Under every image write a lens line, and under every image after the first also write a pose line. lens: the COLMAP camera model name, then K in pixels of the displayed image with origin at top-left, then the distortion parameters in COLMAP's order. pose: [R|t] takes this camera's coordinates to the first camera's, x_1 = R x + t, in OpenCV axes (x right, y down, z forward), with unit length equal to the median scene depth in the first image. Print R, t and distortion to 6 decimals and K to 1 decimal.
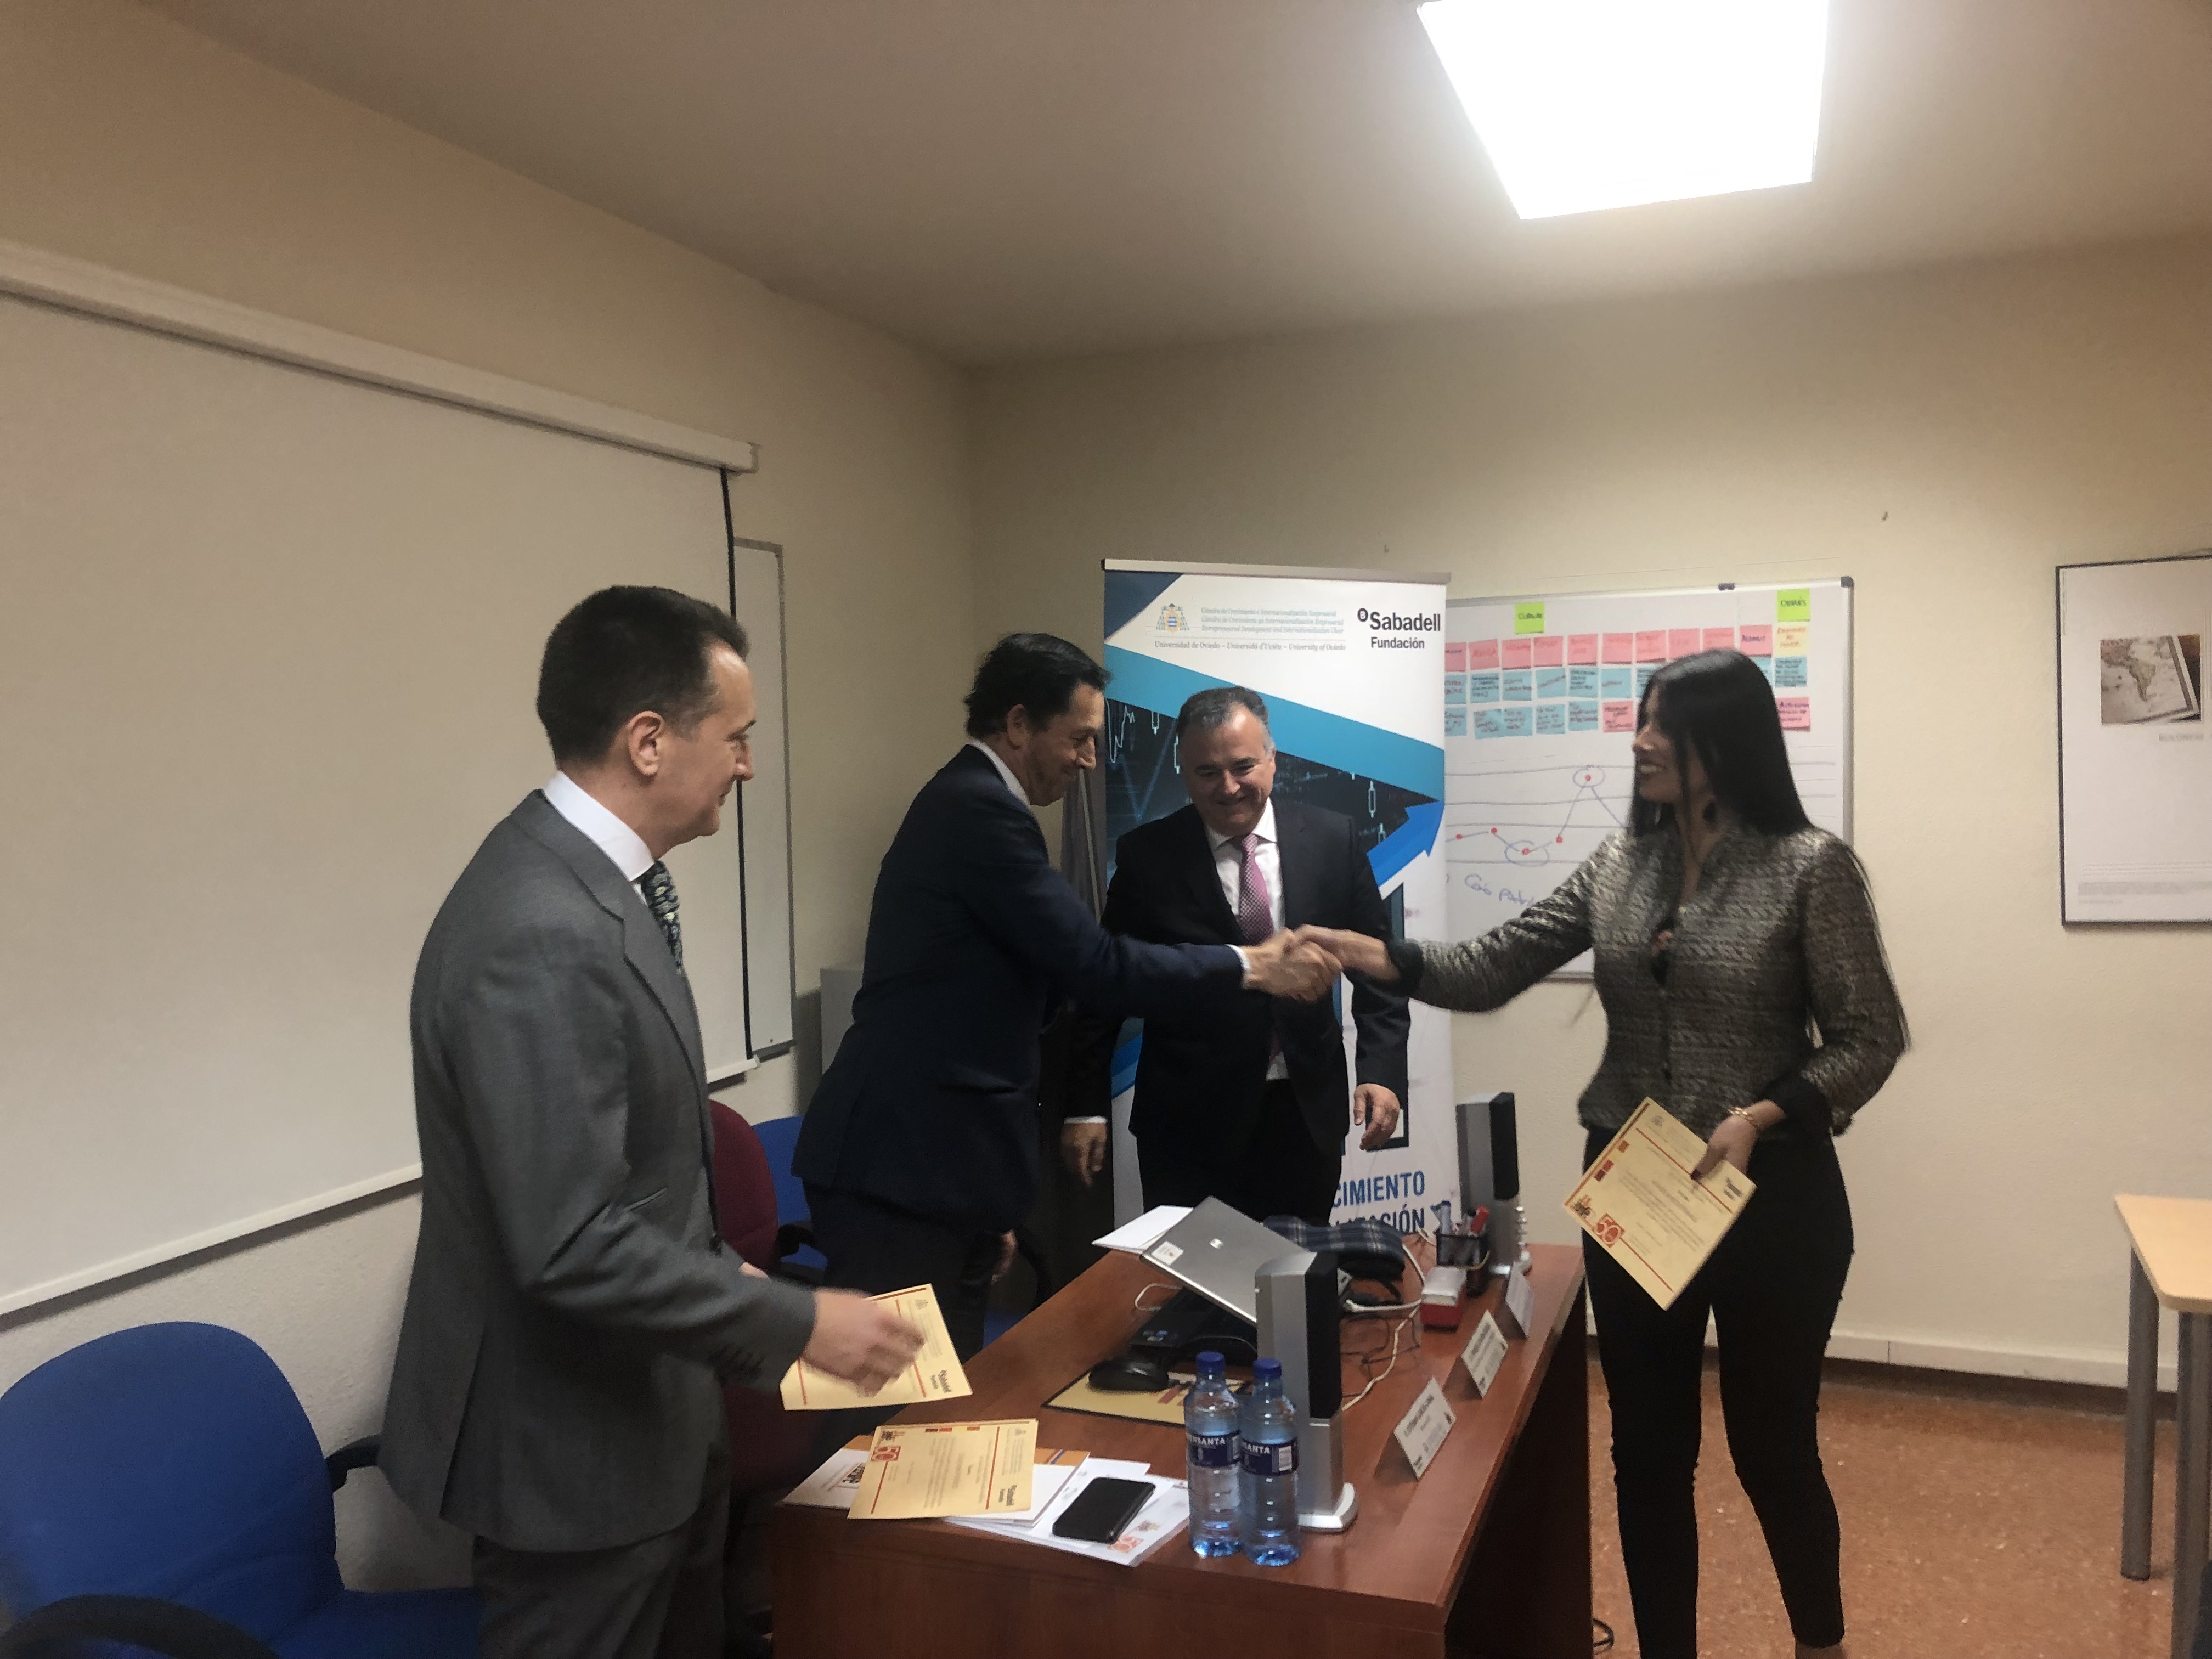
lens RADIAL K [[1781.5, 0, 1082.6], [0, 1781.5, 839.0], [0, 0, 1]] dist [0.036244, -0.060508]
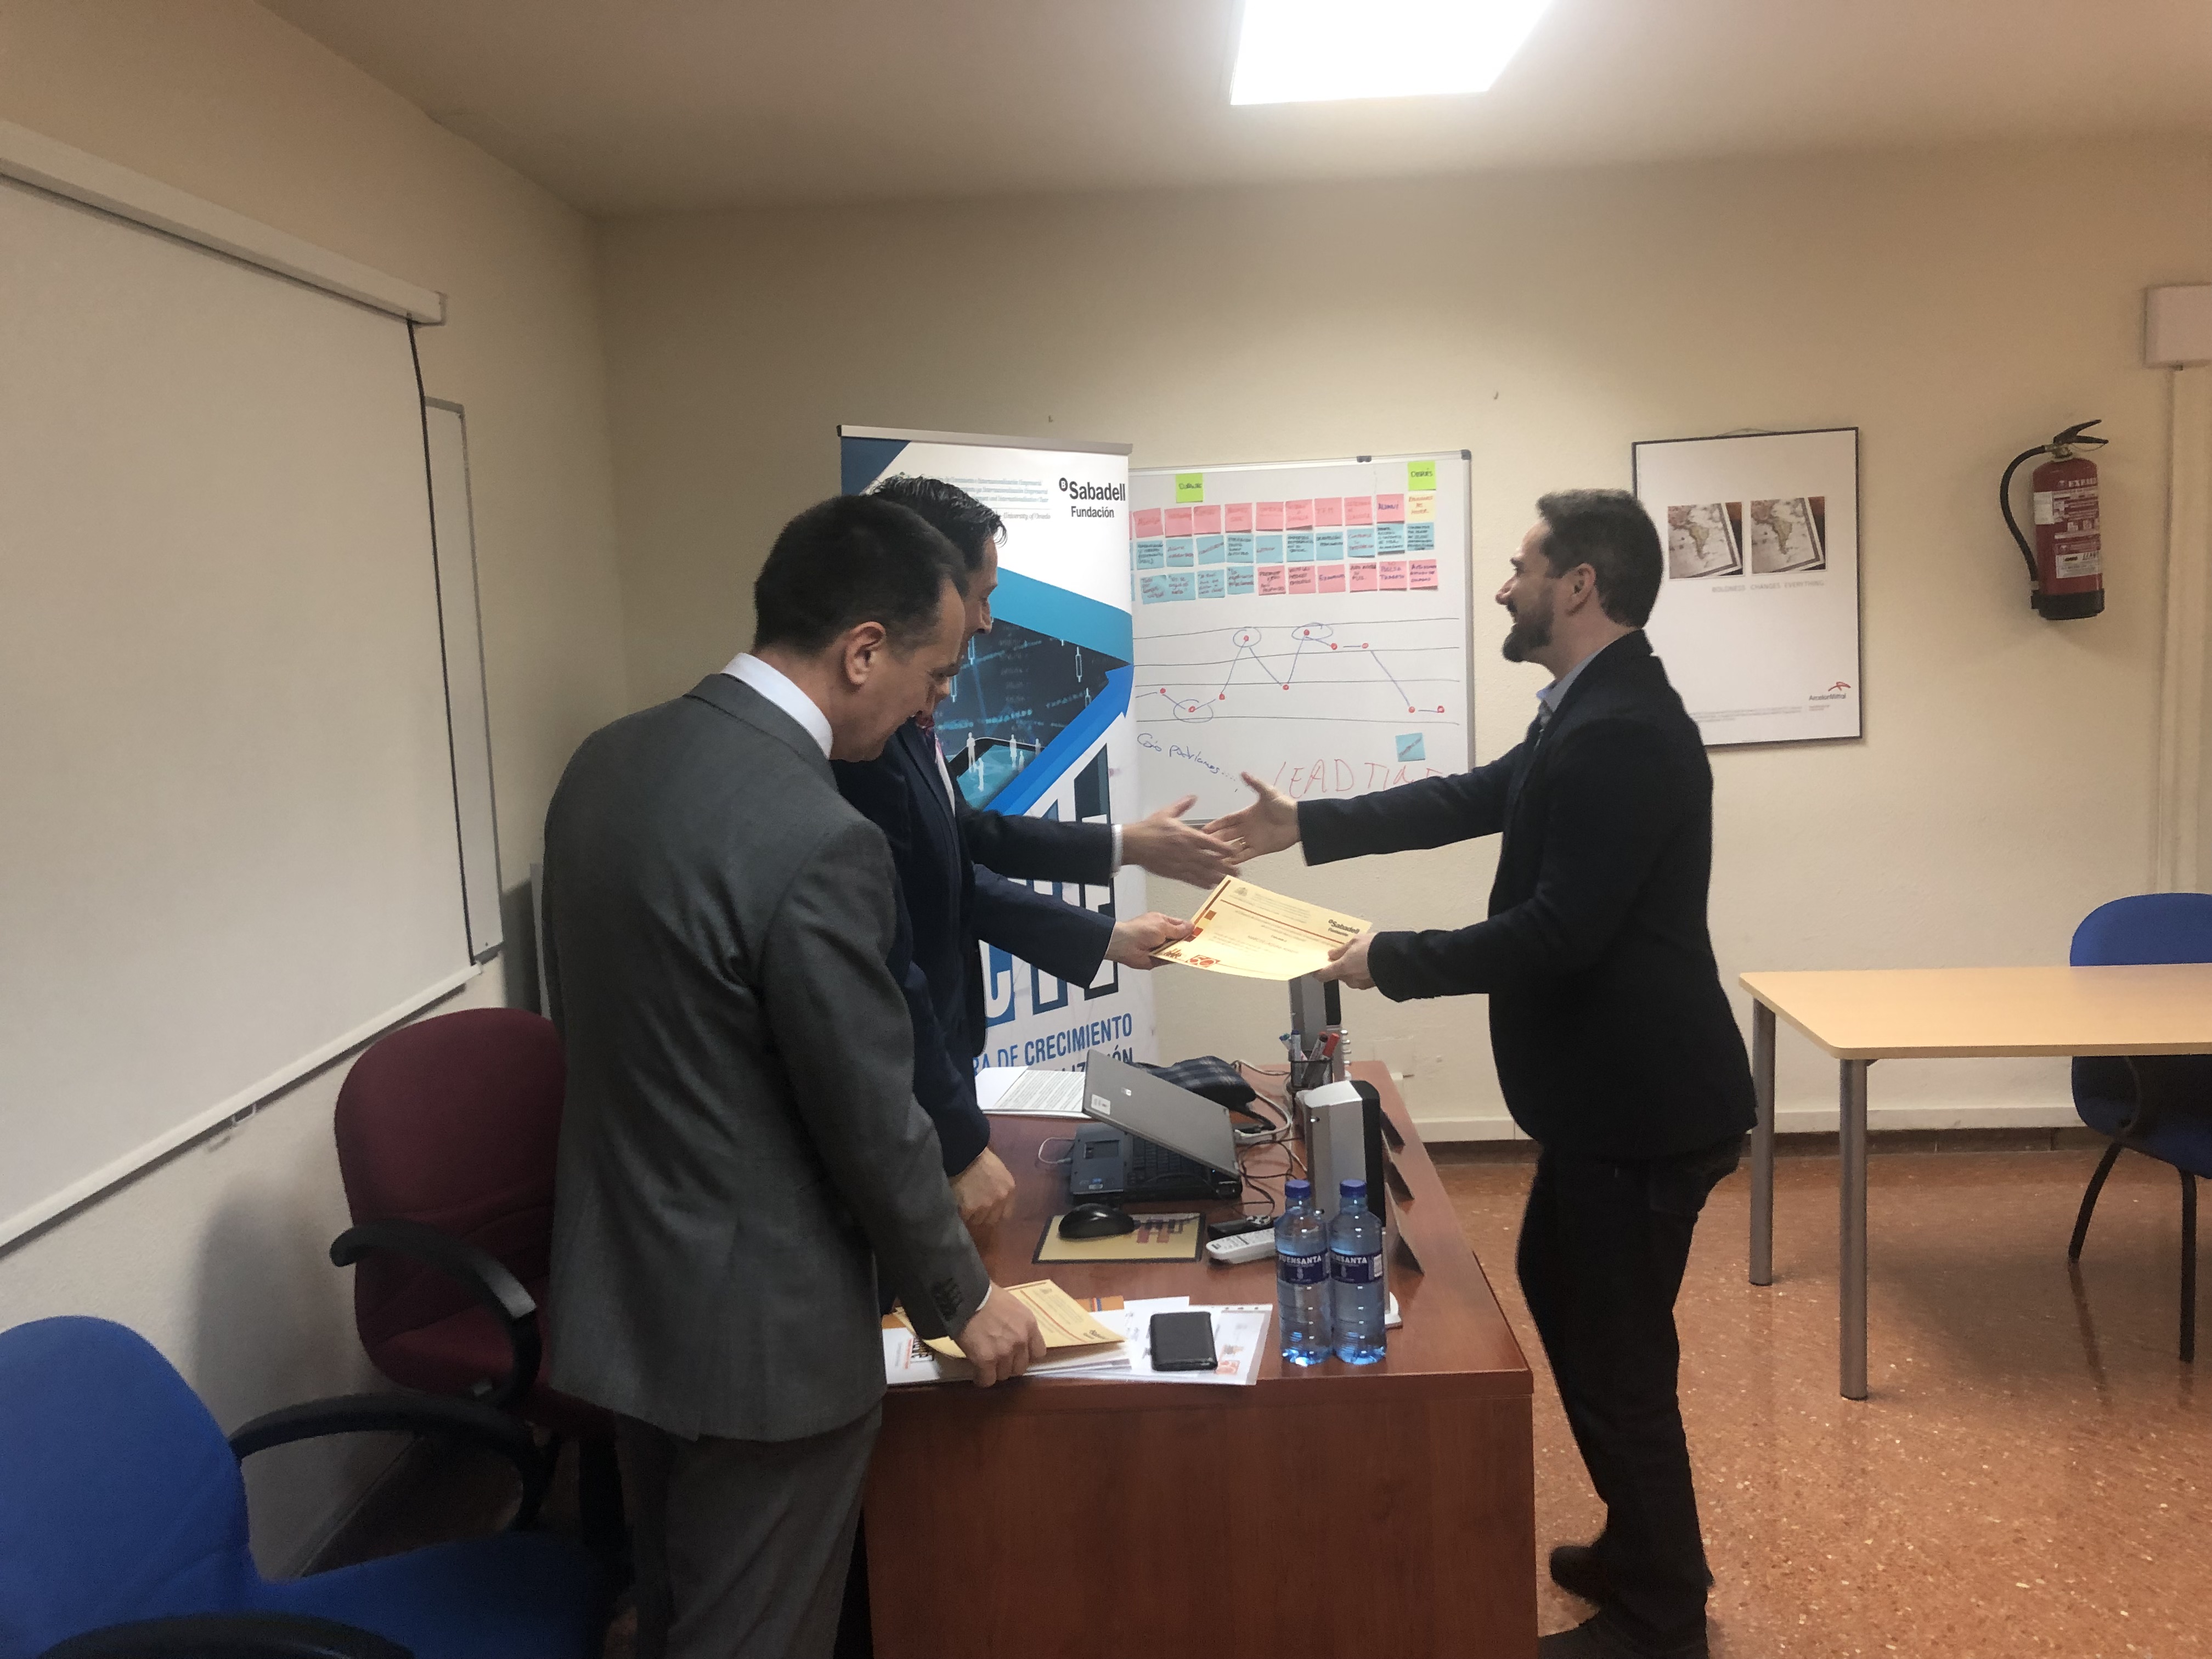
lens RADIAL K [[1781.5, 0, 1088.1], [0, 1781.5, 834.7], [0, 0, 1]] dist [0.036244, -0.060508]
pose [[0.938757, -0.065166, 0.338361, -0.189373], [0.041408, 0.996173, 0.076974, -0.003125], [-0.342082, -0.058249, 0.937863, 0.020357]]
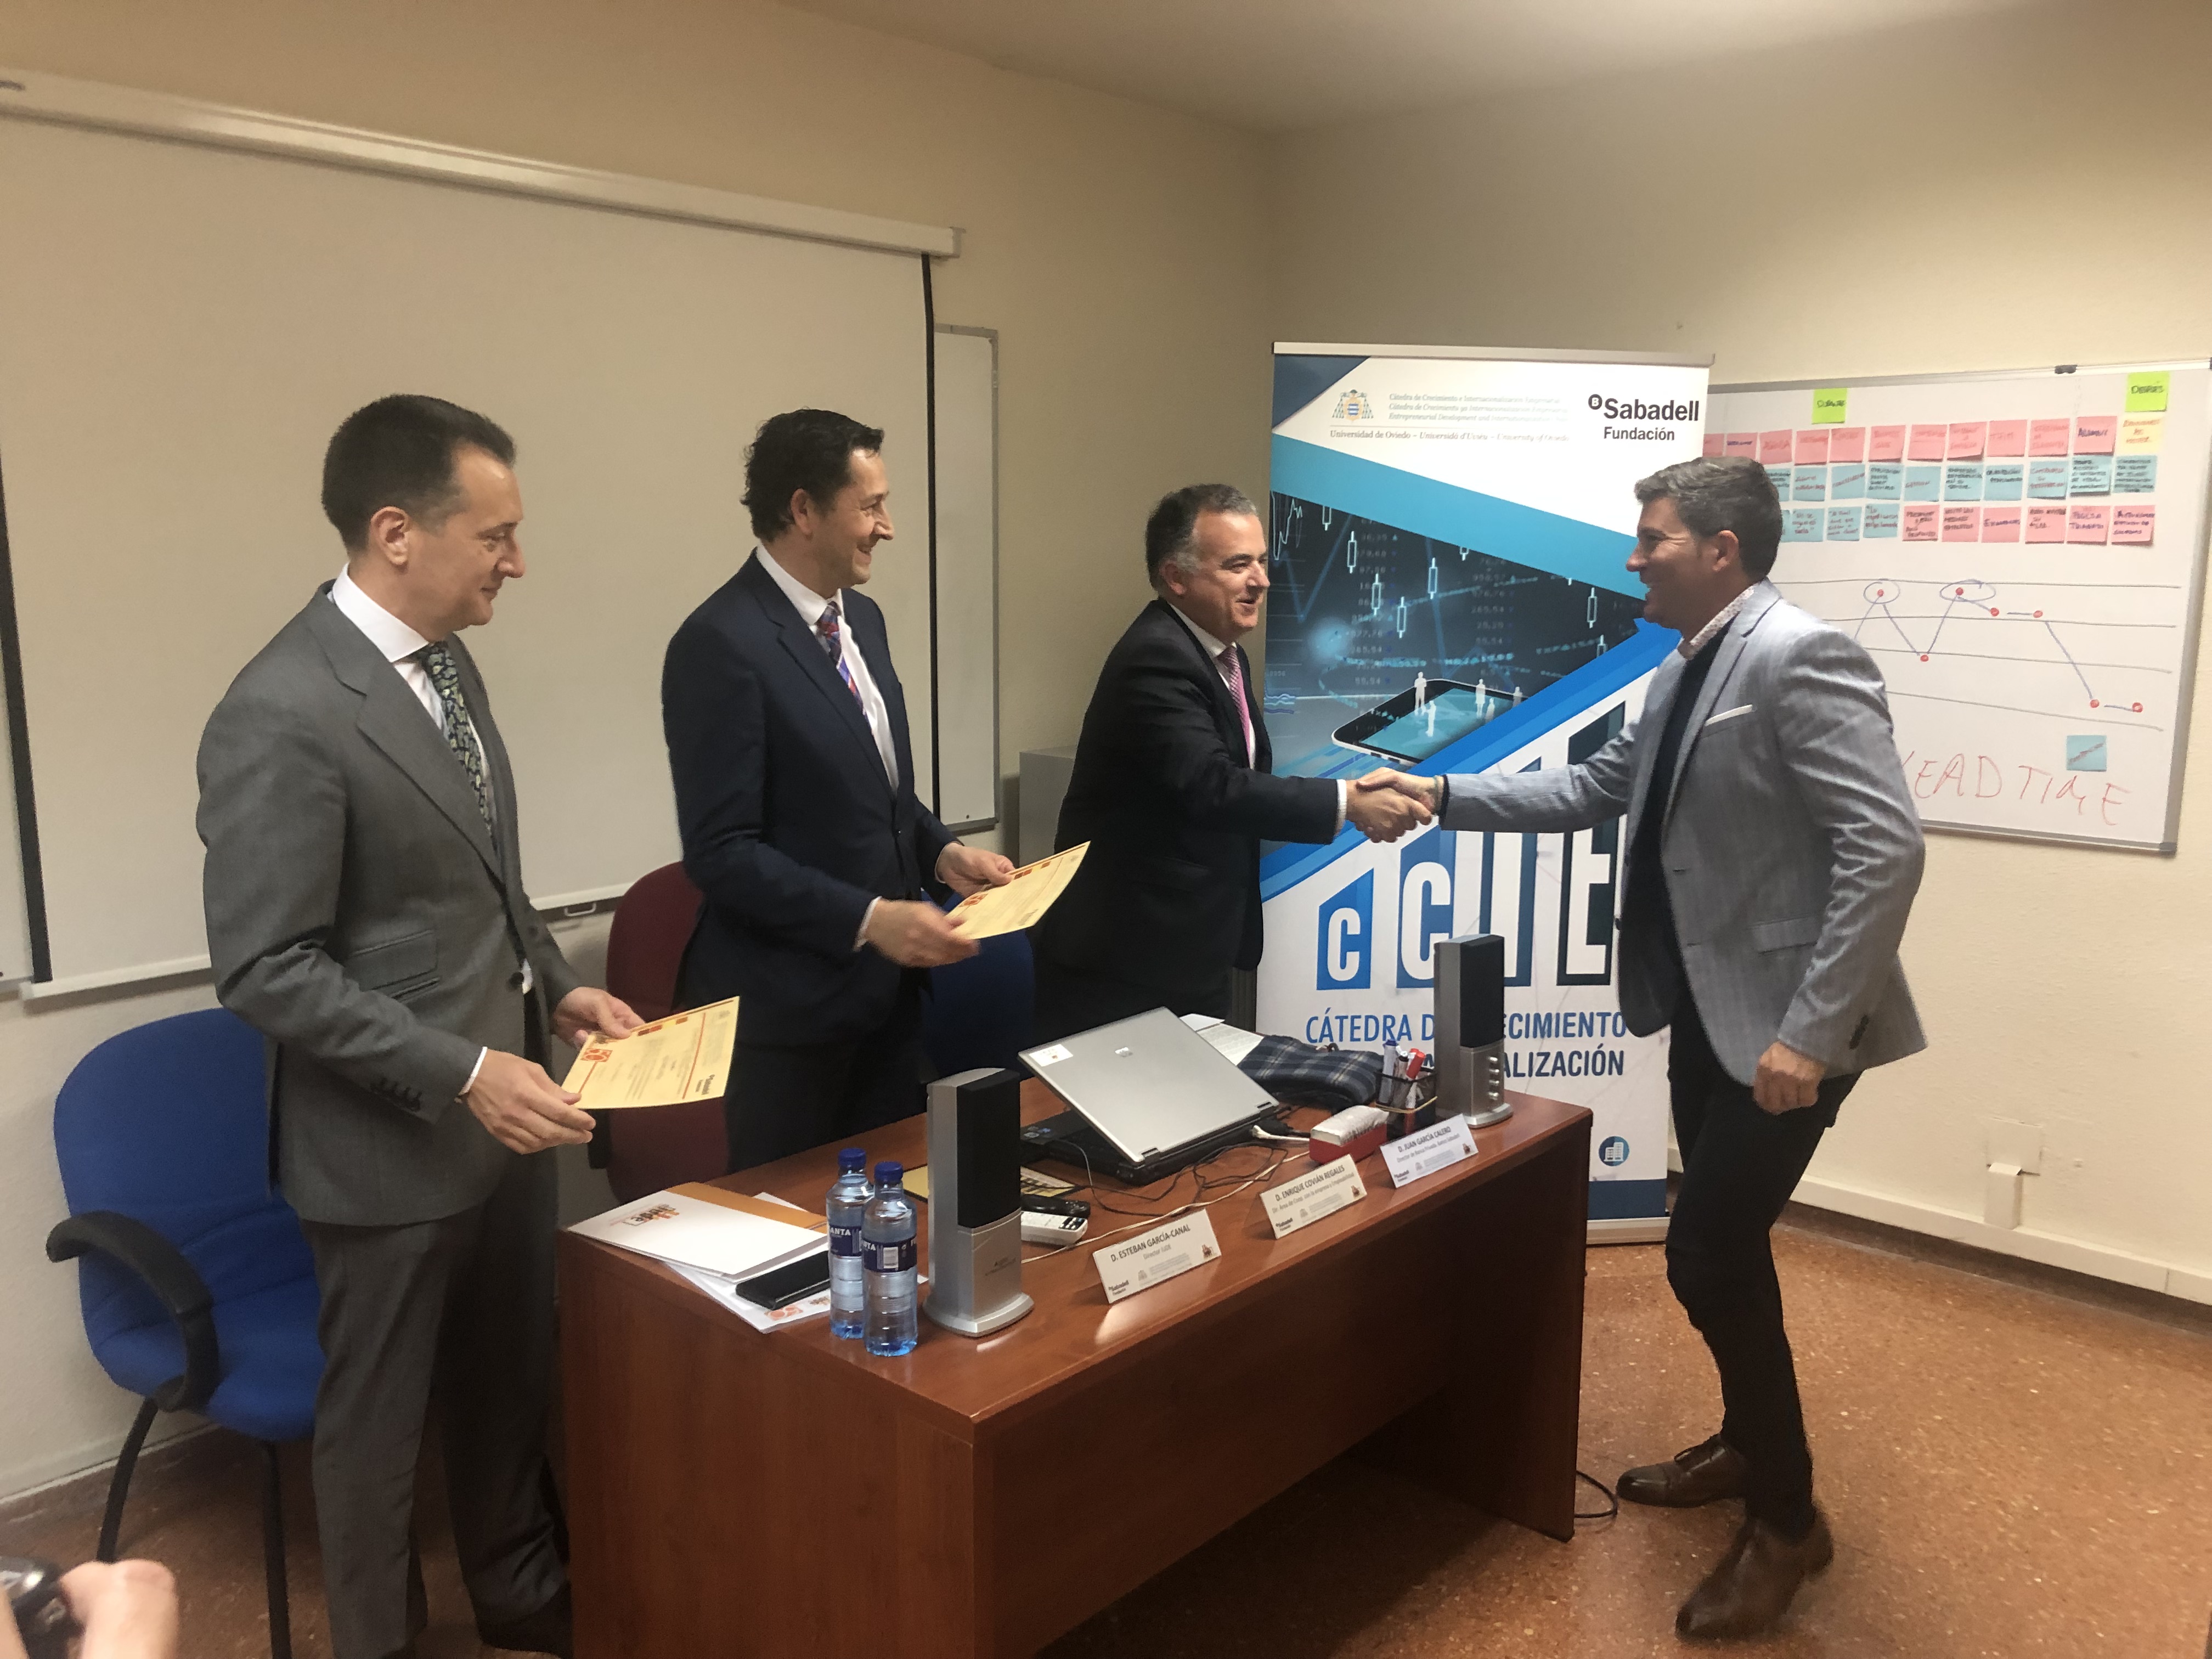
lens RADIAL K [[1781.5, 0, 1107.9], [0, 1781.5, 825.3], [0, 0, 1]] dist [0.036244, -0.060508]
pose [[0.941003, 0.081685, -0.328392, 0.239058], [-0.043738, 0.991648, 0.121334, -0.012280], [0.335561, -0.099812, 0.936716, 0.048071]]
